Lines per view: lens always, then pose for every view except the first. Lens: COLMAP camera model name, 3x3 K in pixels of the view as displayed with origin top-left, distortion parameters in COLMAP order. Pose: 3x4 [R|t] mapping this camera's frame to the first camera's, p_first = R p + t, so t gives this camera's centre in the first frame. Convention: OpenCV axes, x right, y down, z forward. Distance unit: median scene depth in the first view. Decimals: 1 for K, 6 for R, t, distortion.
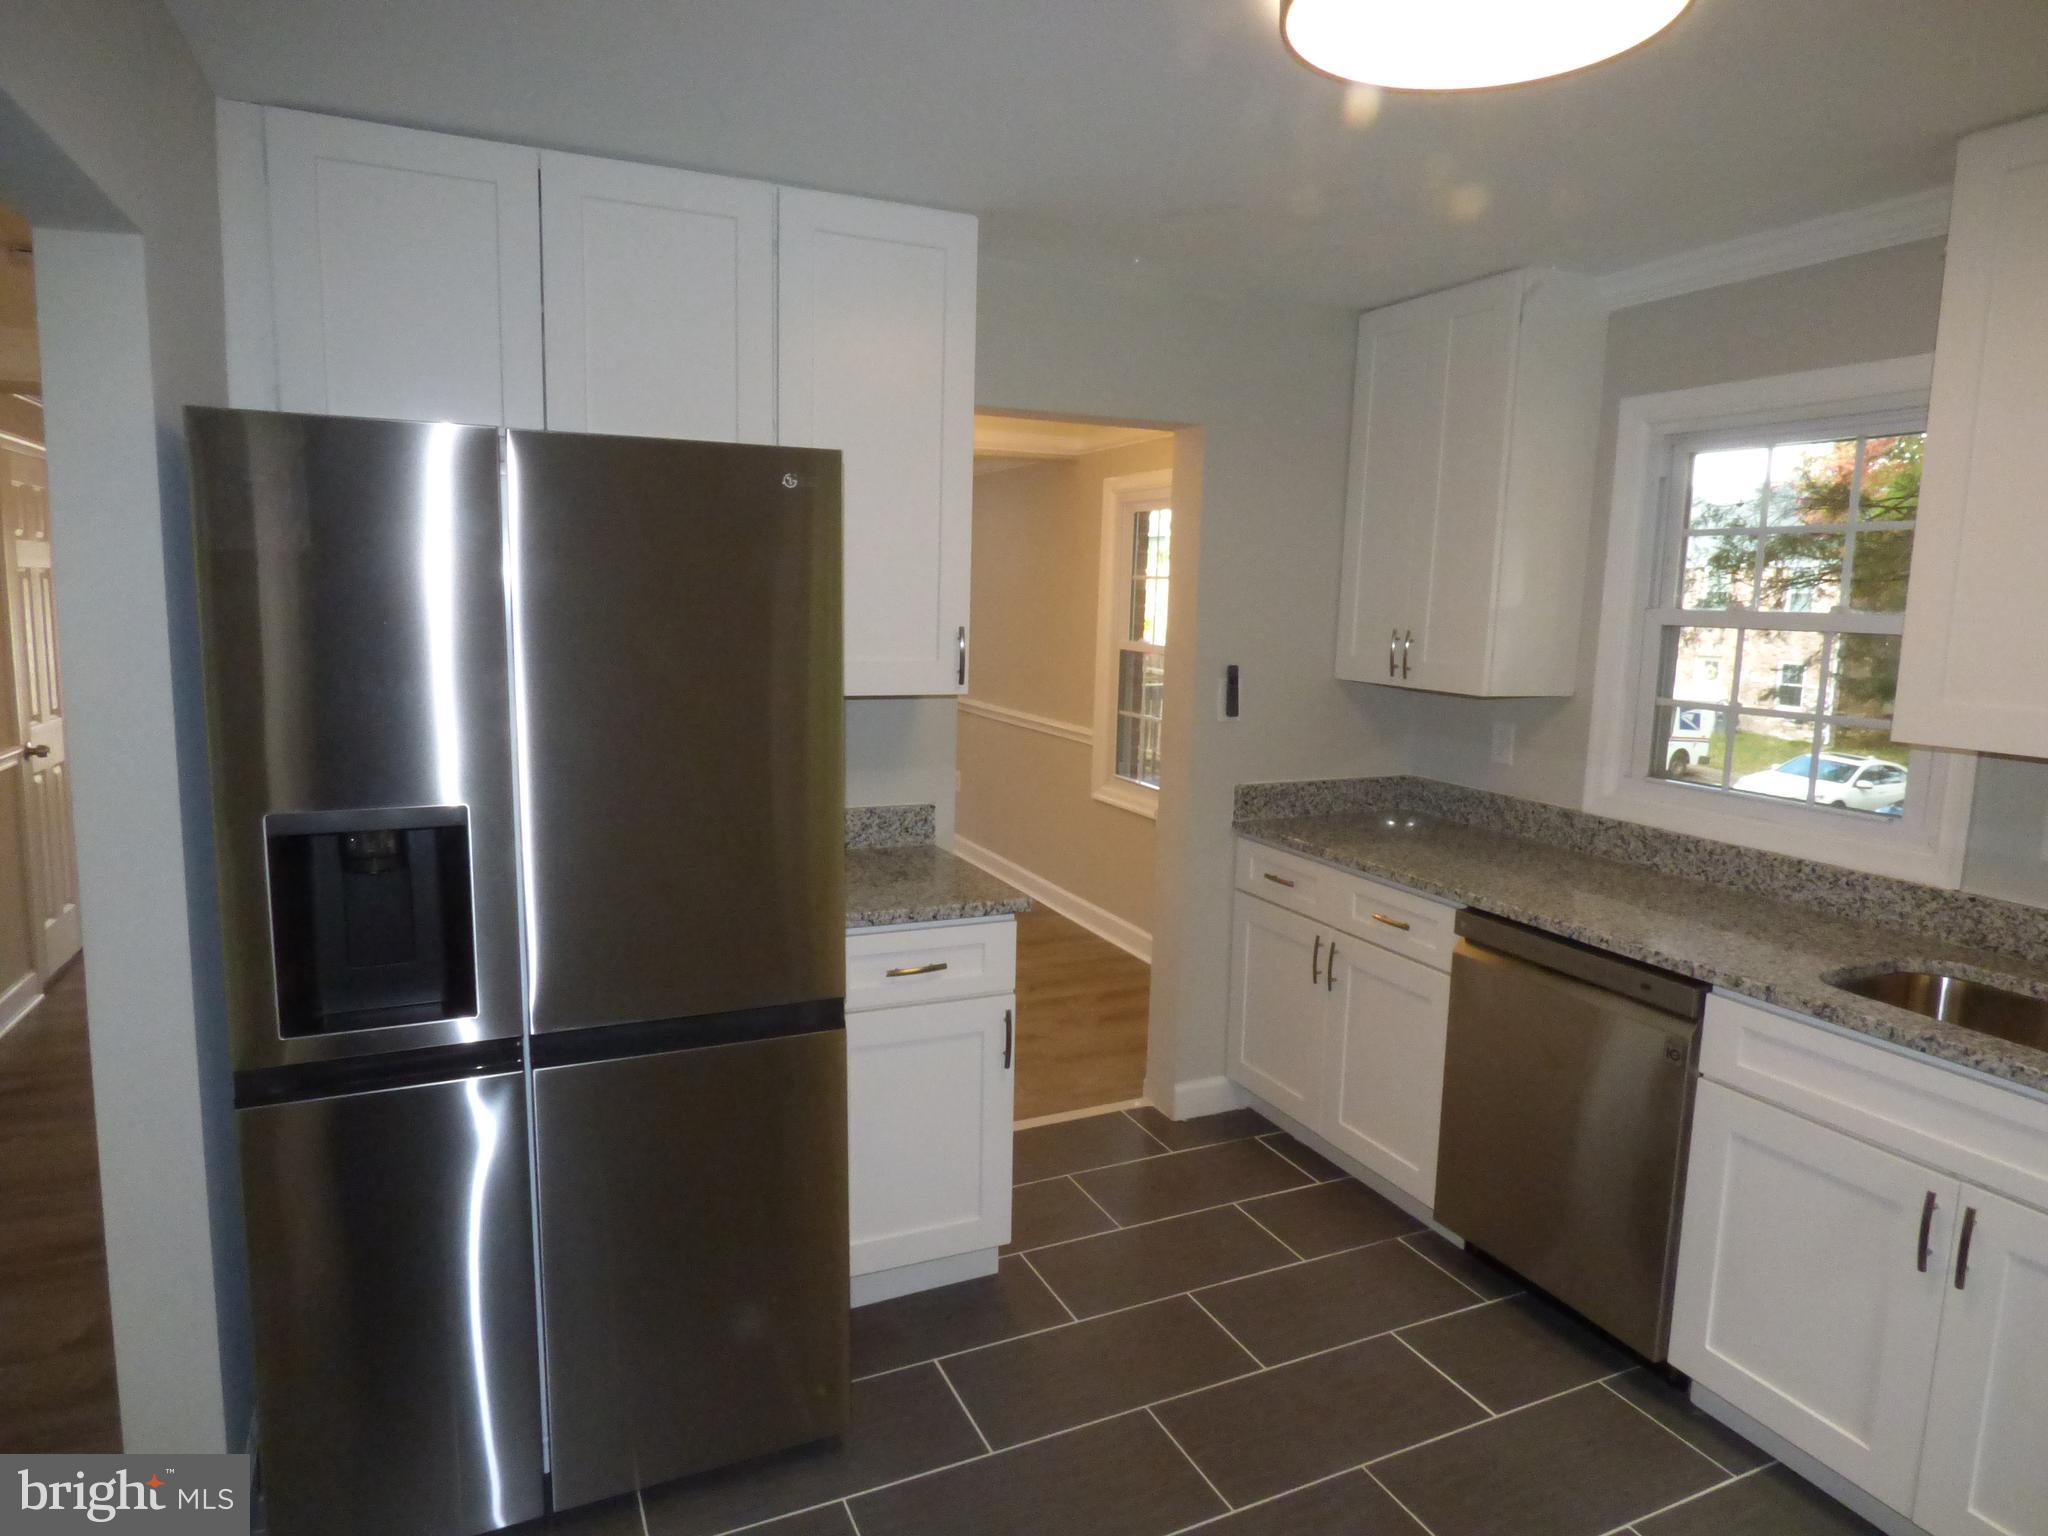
lens RADIAL K [[1263.8, 0, 1038.2], [0, 1263.8, 764.5], [0, 0, 1]] dist [-0.003117, -0.000599]
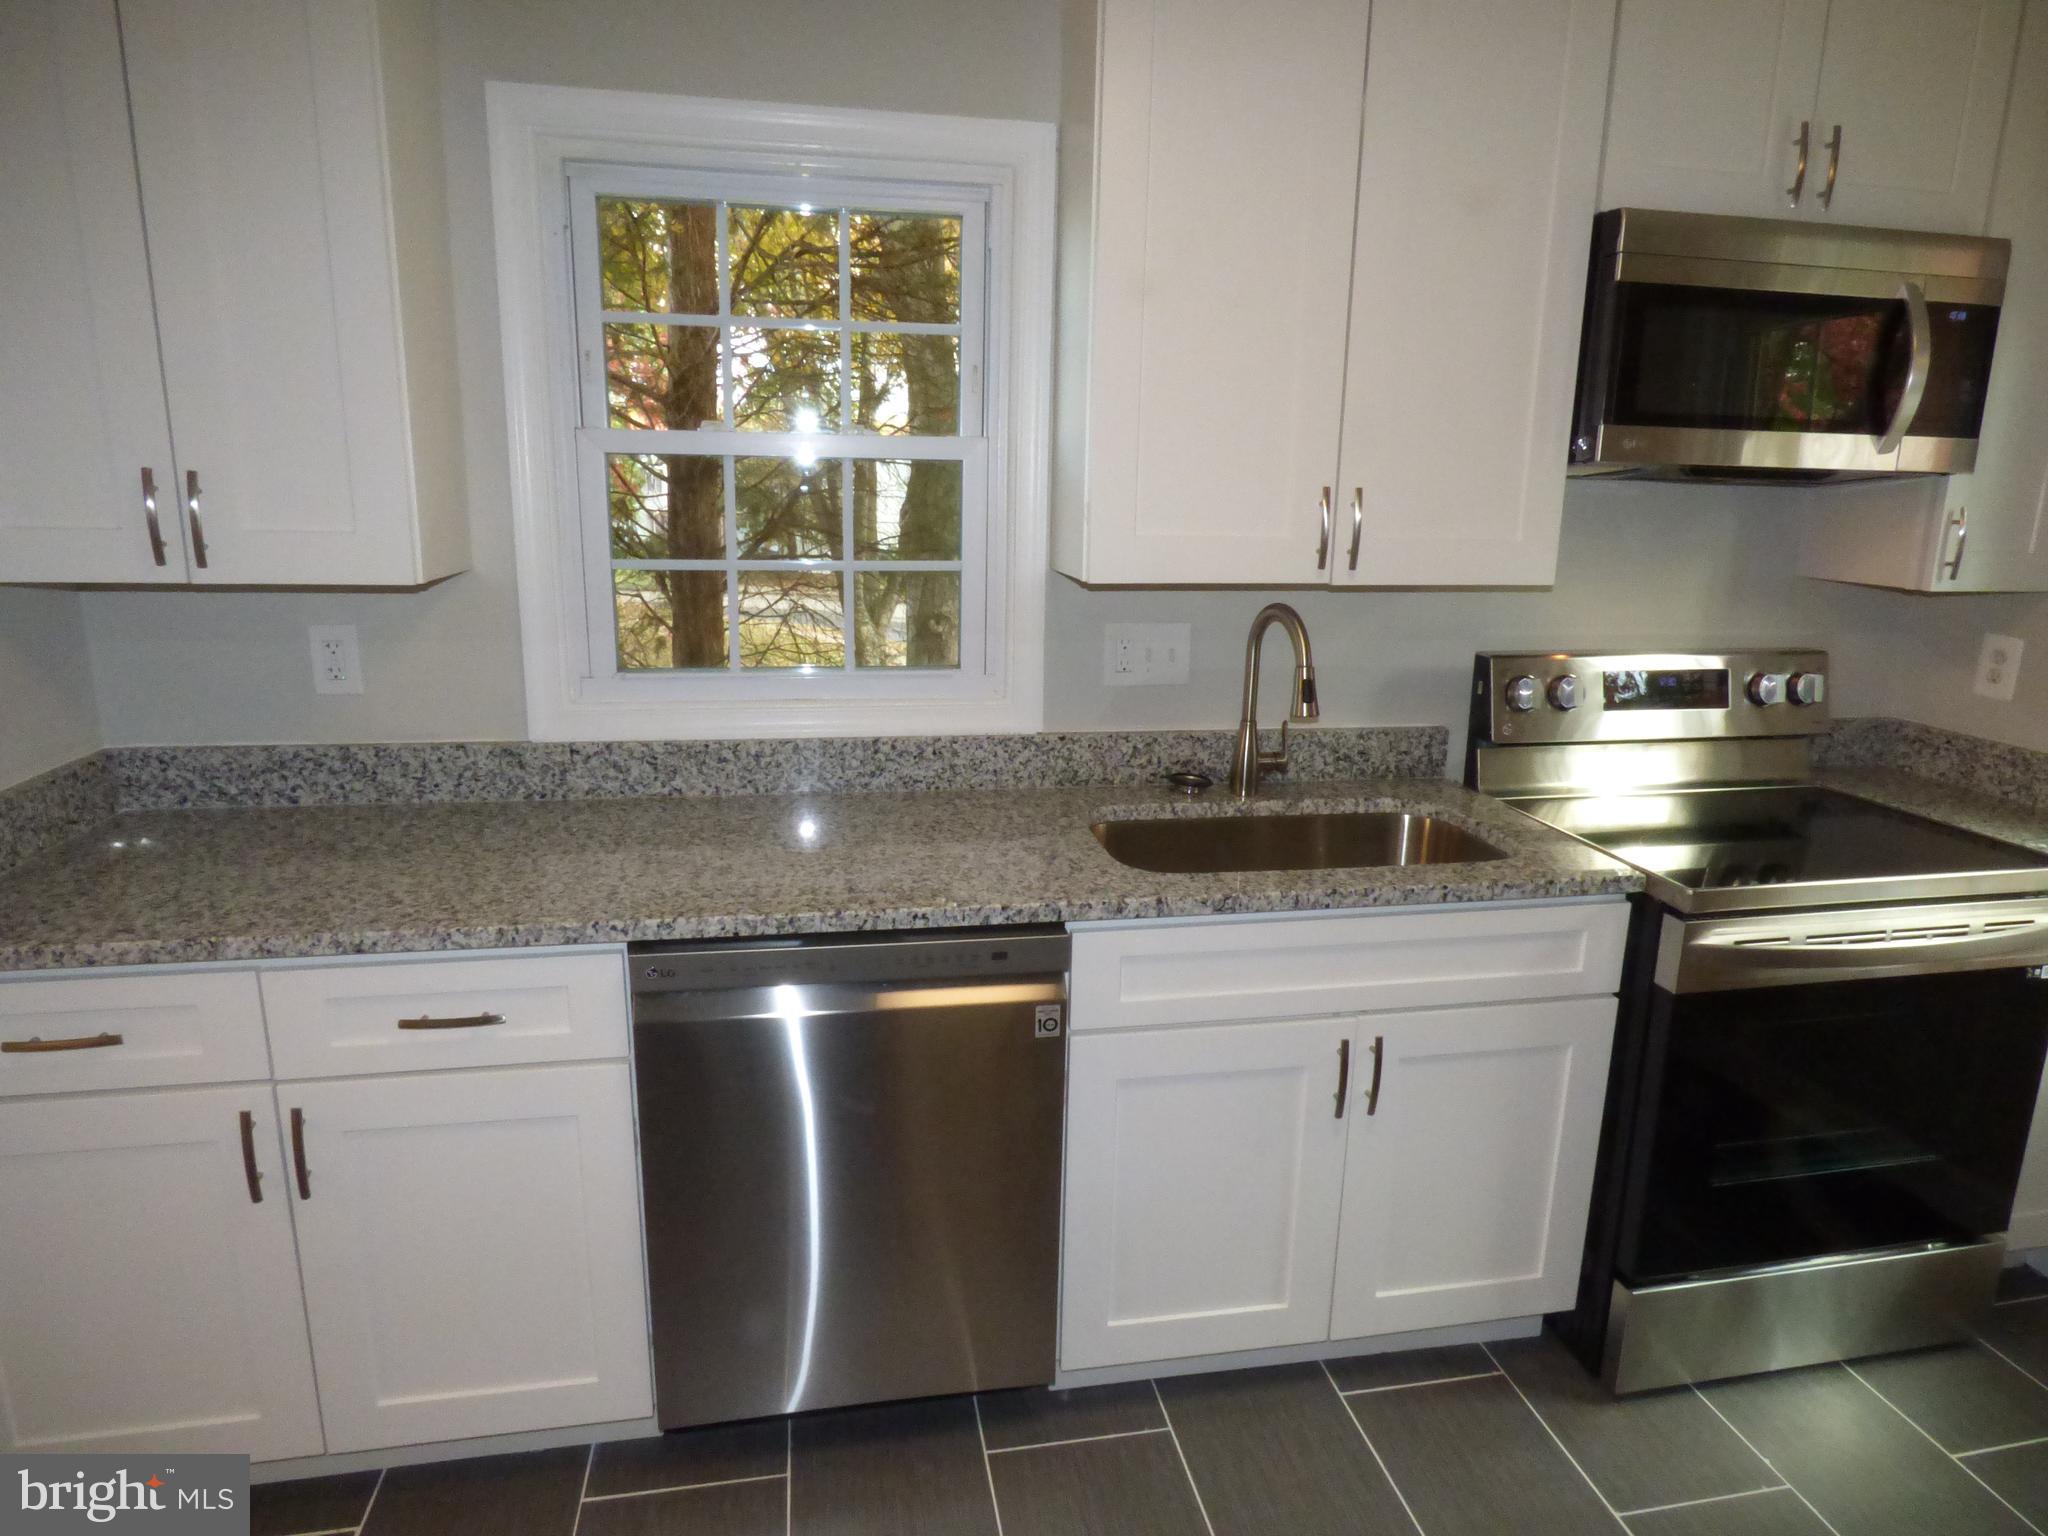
lens RADIAL K [[1263.8, 0, 1038.2], [0, 1263.8, 764.5], [0, 0, 1]] dist [-0.003117, -0.000599]
pose [[0.245681, -0.246429, 0.937504, -0.155551], [0.116444, 0.967646, 0.223837, -0.082947], [-0.962331, 0.054174, 0.266428, 0.691125]]
